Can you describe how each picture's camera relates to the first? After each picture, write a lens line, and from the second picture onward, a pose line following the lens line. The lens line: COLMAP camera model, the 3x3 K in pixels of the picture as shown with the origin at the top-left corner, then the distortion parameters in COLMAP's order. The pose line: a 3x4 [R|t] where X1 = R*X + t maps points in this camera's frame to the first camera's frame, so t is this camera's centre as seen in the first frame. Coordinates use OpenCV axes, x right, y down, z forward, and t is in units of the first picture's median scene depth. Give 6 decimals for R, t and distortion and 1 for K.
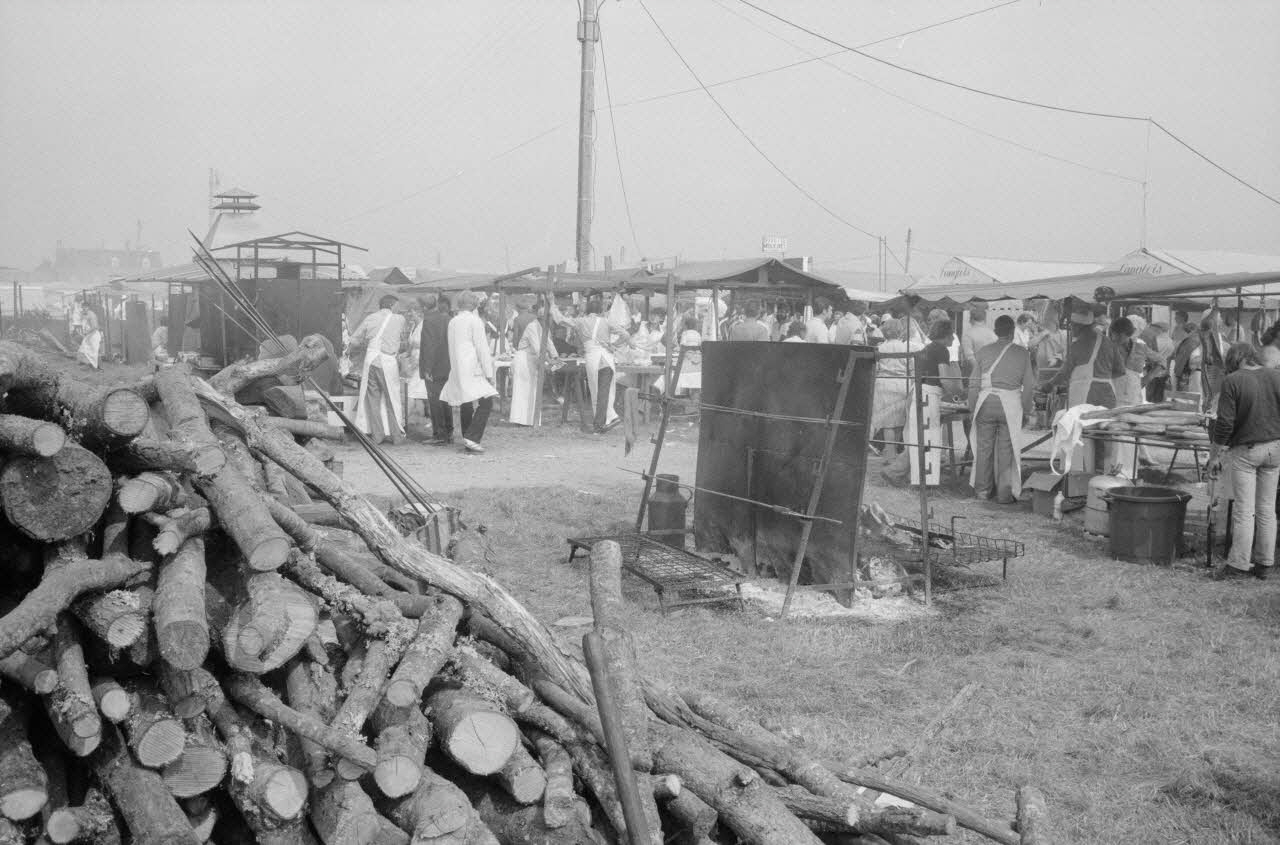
lens RADIAL K [[1294.4, 0, 642.2], [0, 1294.4, 396.8], [0, 0, 1]] dist [-0.002340, -0.022907]
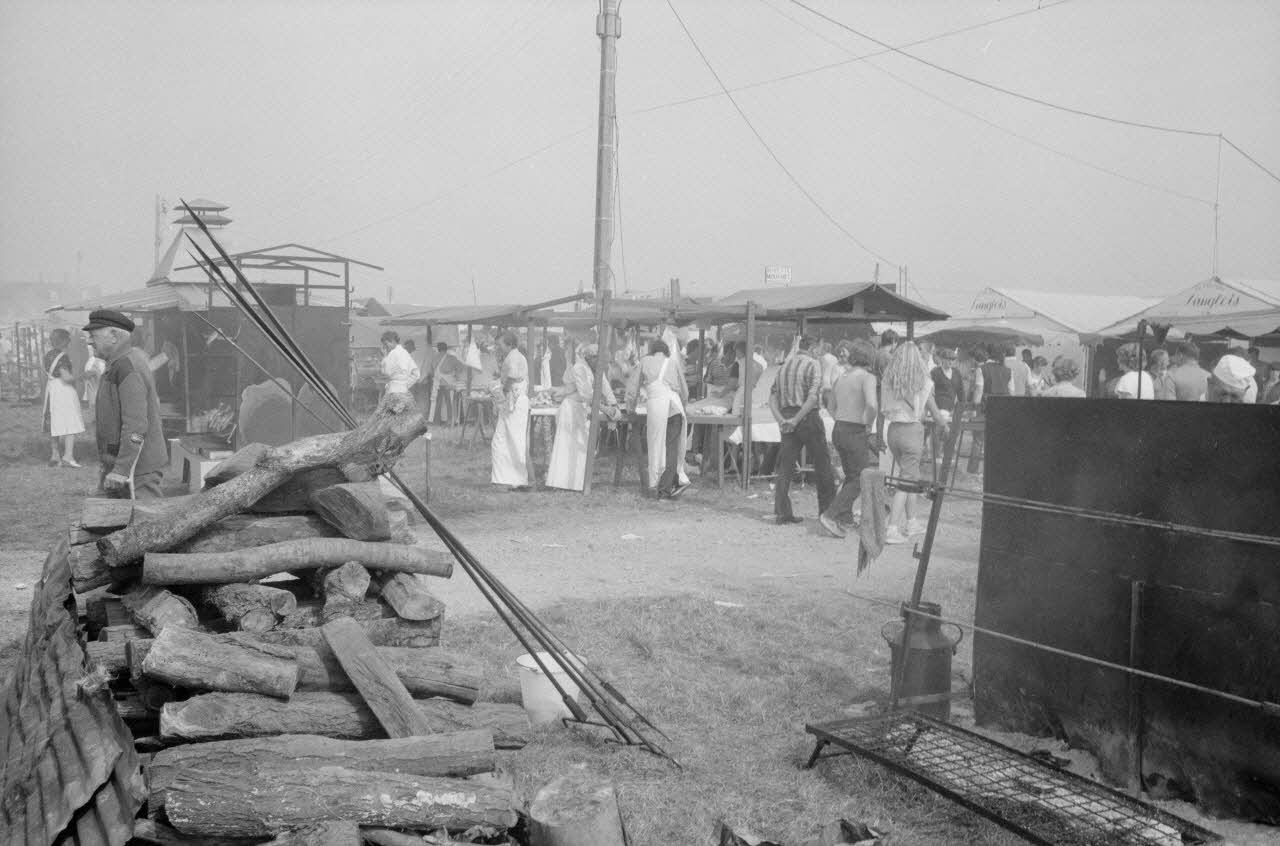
lens RADIAL K [[1277.4, 0, 640.5], [0, 1277.4, 384.7], [0, 0, 1]] dist [-0.022399, 0.026321]
pose [[0.998919, -0.001623, 0.046448, -0.085589], [0.003301, 0.999344, -0.036079, -0.014719], [-0.046359, 0.036193, 0.998269, 0.213557]]
